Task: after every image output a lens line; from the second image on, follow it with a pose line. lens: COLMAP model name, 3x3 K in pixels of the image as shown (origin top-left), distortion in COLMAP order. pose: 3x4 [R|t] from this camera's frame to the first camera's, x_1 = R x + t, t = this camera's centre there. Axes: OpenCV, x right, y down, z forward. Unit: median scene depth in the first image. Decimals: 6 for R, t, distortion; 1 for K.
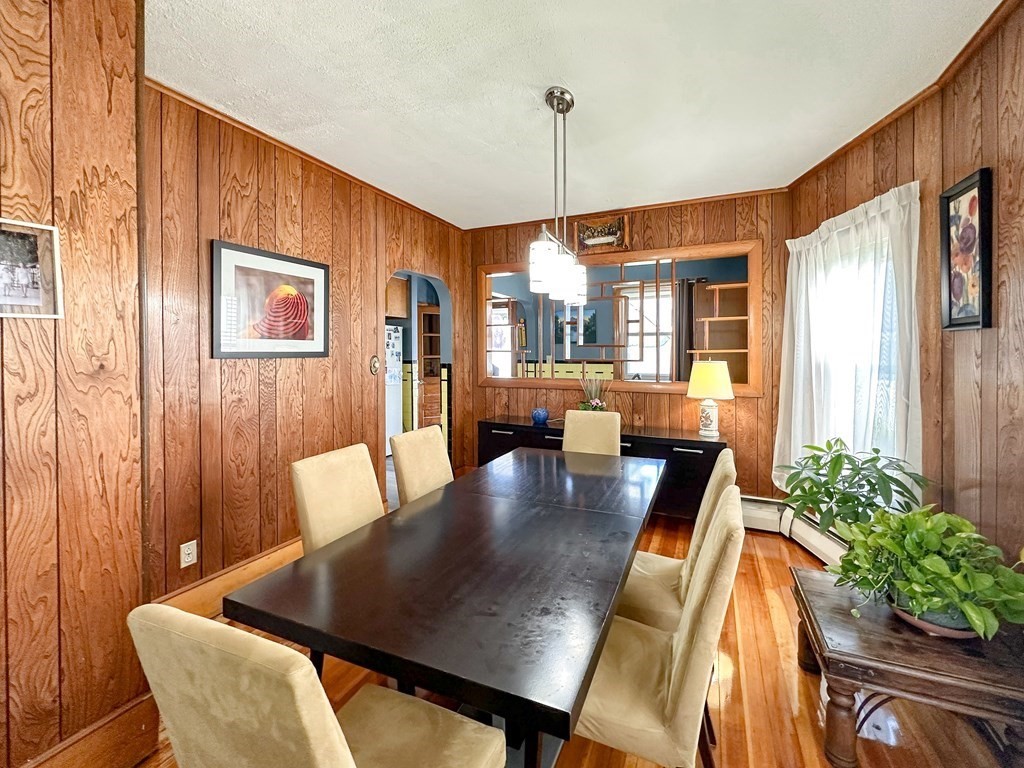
lens RADIAL K [[415.8, 0, 540.8], [0, 415.8, 354.3], [0, 0, 1]] dist [0.000407, -0.000732]
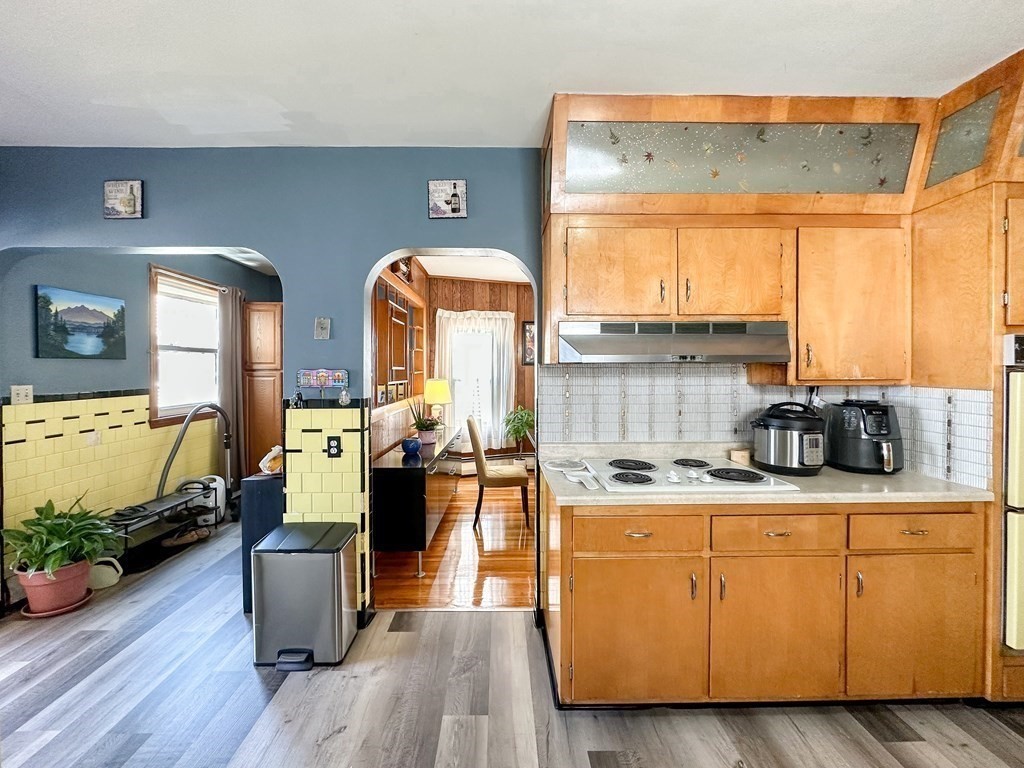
lens RADIAL K [[412.9, 0, 504.2], [0, 412.9, 373.6], [0, 0, 1]] dist [-0.004094, 0.000880]
pose [[-0.394563, -0.010233, 0.918812, -1.520976], [0.005765, 0.999891, 0.013611, -0.031711], [-0.918851, 0.010667, -0.394461, 1.984384]]
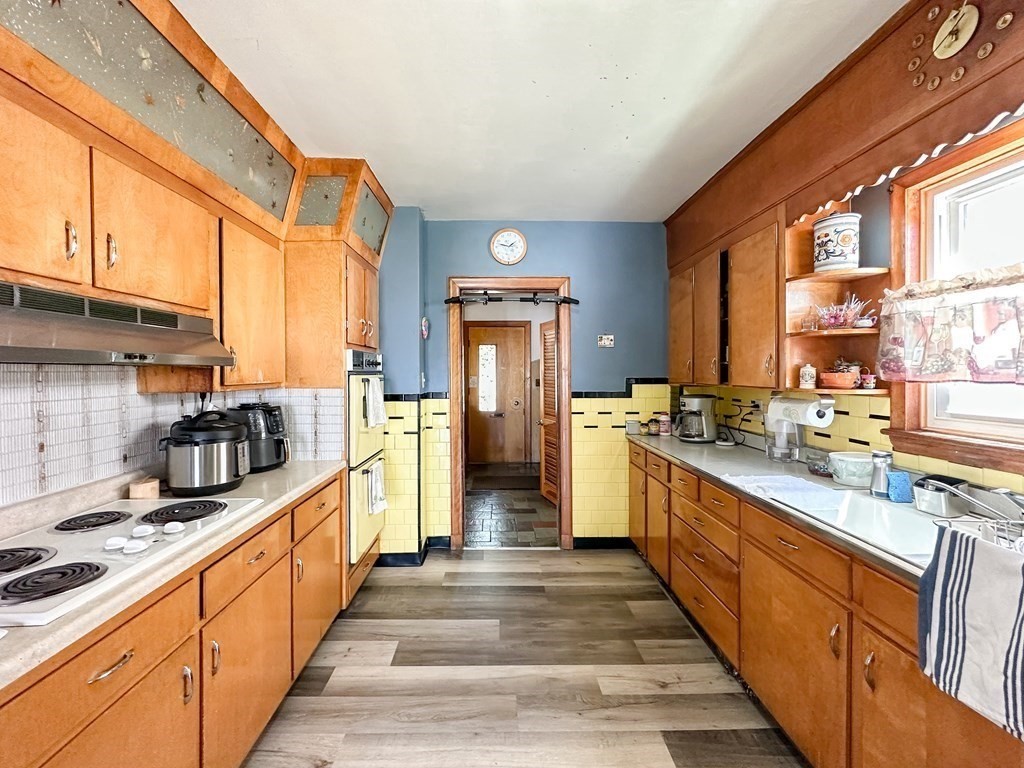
lens RADIAL K [[412.9, 0, 508.1], [0, 412.9, 375.5], [0, 0, 1]] dist [-0.004094, 0.000880]
pose [[-0.921365, 0.005044, -0.388665, -1.159286], [-0.000289, 0.999907, 0.013662, -0.033188], [0.388698, 0.012700, -0.921278, 2.011524]]
